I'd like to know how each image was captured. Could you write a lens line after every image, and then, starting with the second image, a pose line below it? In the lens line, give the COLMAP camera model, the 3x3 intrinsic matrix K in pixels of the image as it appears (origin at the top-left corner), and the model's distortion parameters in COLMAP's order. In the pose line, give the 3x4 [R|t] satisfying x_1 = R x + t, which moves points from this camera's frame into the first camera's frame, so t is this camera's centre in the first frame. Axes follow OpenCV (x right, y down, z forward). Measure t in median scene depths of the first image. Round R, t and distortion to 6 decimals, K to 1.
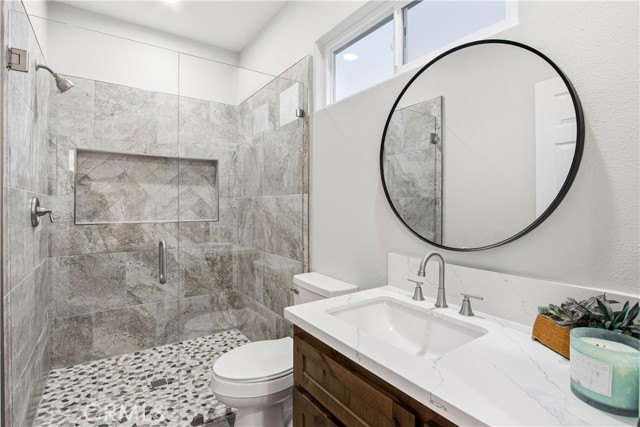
lens RADIAL K [[312.5, 0, 316.5], [0, 312.5, 208.9], [0, 0, 1]] dist [-0.021856, 0.000107]
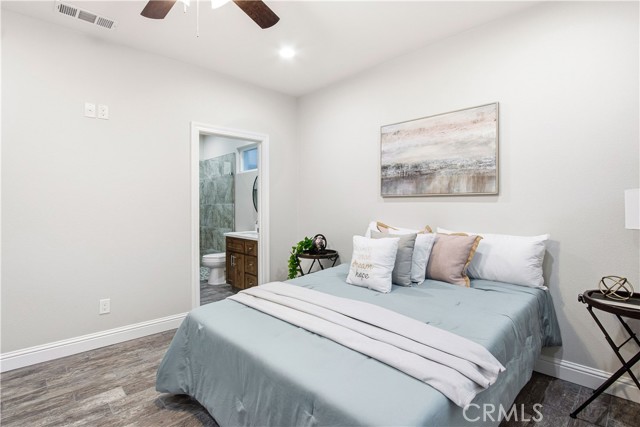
lens RADIAL K [[312.5, 0, 316.1], [0, 312.5, 208.8], [0, 0, 1]] dist [-0.021856, 0.000107]
pose [[0.988405, -0.005914, 0.151723, 0.246102], [0.007309, 0.999936, -0.008637, 0.025544], [-0.151662, 0.009646, 0.988385, -1.660797]]
